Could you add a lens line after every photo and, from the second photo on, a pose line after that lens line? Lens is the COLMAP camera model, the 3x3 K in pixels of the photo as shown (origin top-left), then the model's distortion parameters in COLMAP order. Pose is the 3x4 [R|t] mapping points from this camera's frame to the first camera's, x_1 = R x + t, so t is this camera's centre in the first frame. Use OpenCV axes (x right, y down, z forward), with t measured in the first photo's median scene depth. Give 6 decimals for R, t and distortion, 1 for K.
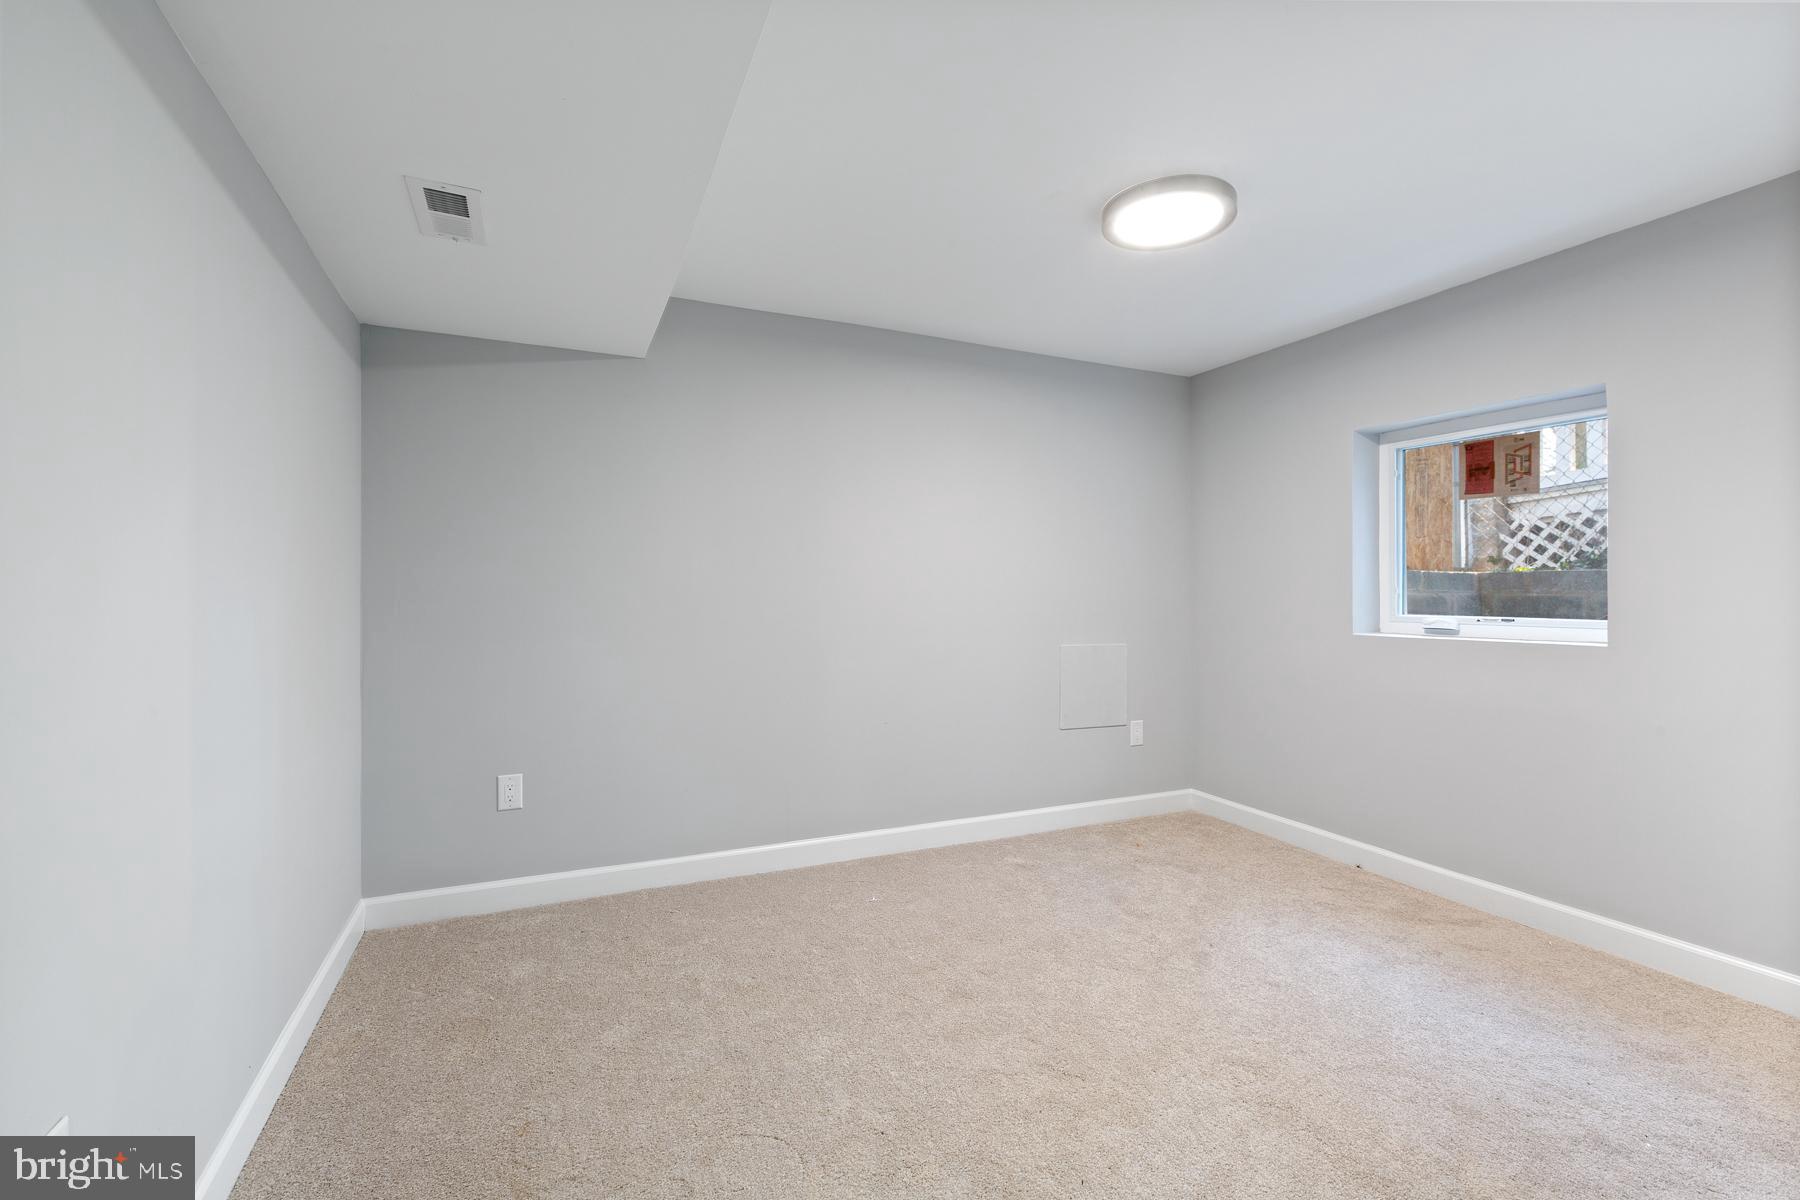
lens RADIAL K [[788.6, 0, 904.6], [0, 788.6, 589.2], [0, 0, 1]] dist [-0.000008, -0.000056]
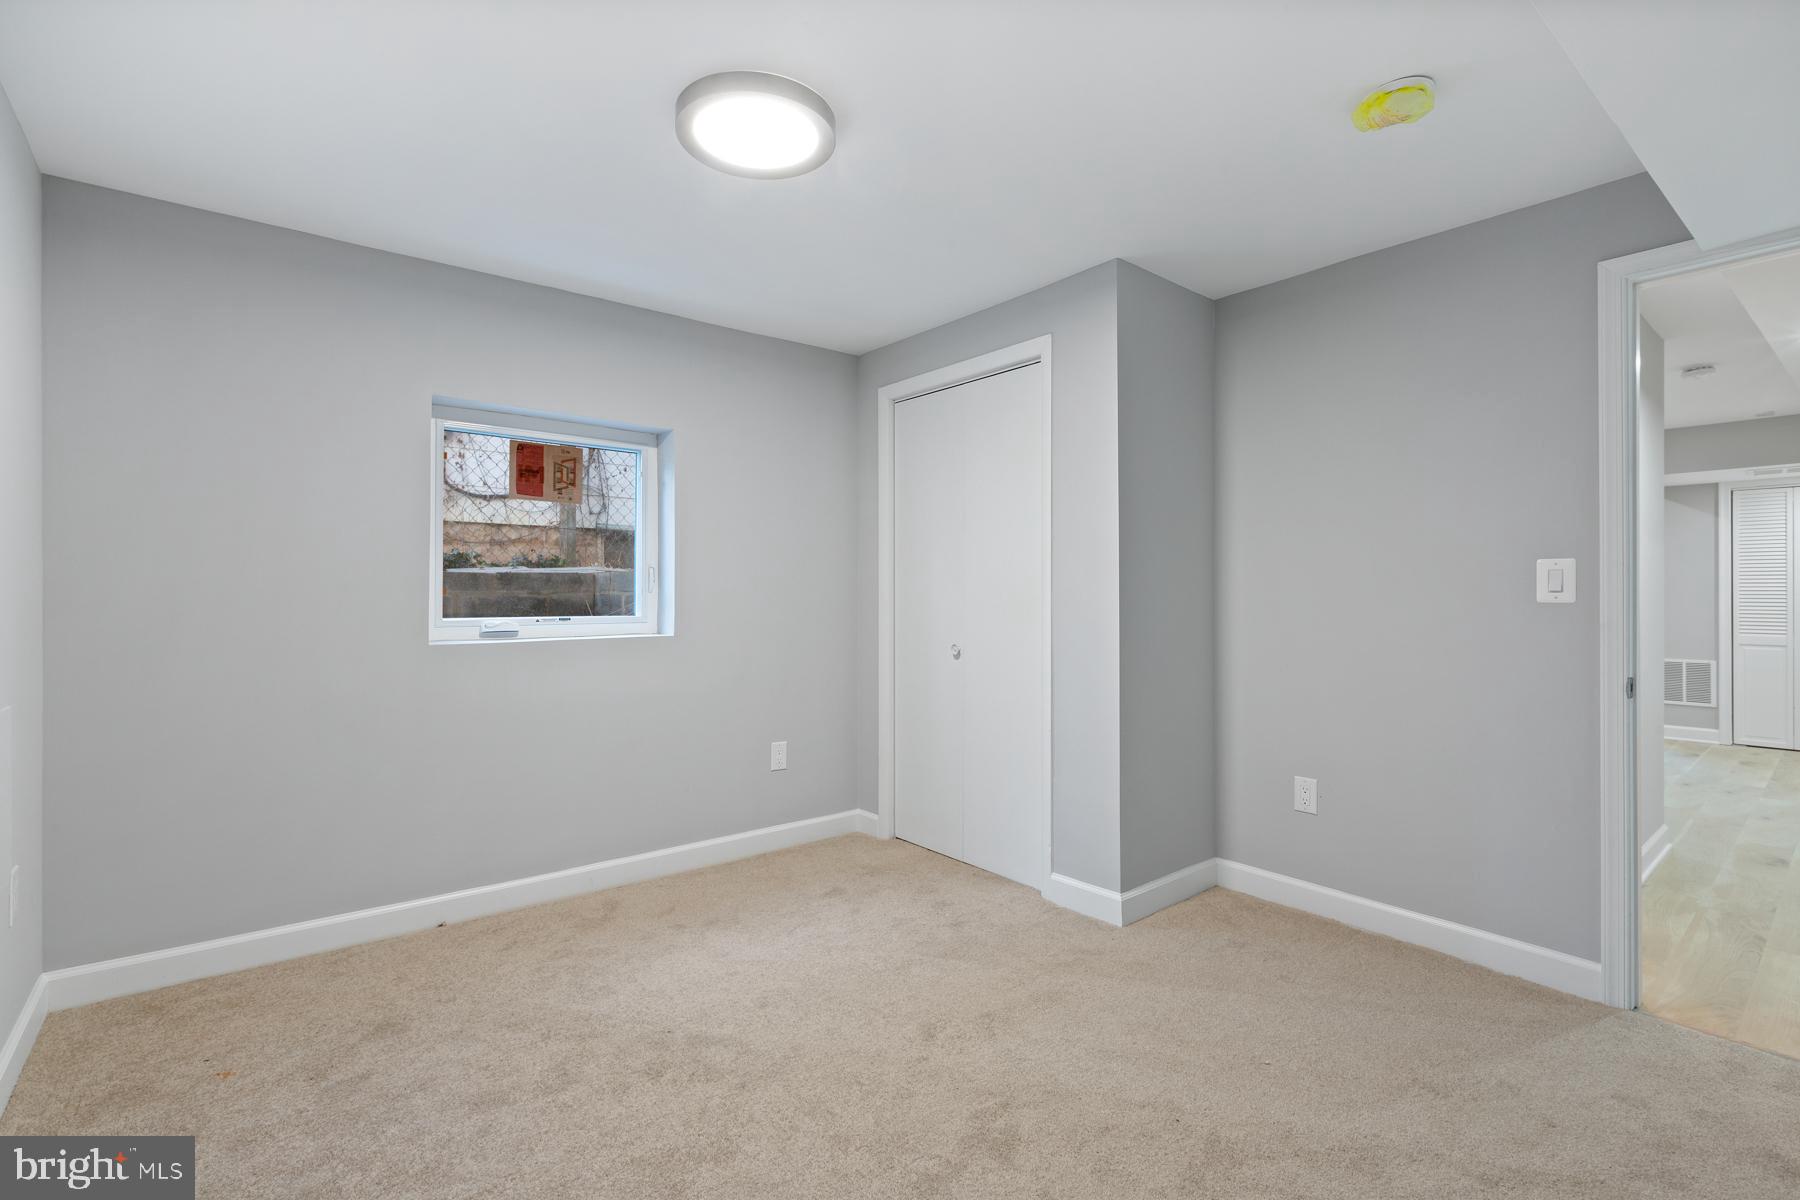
lens RADIAL K [[797.5, 0, 872.3], [0, 797.5, 596.2], [0, 0, 1]] dist [0.001006, -0.000038]
pose [[-0.230292, -0.001495, 0.973120, -0.379070], [-0.002508, 0.999996, 0.000942, 0.006074], [-0.973118, -0.002224, -0.230295, 0.836655]]
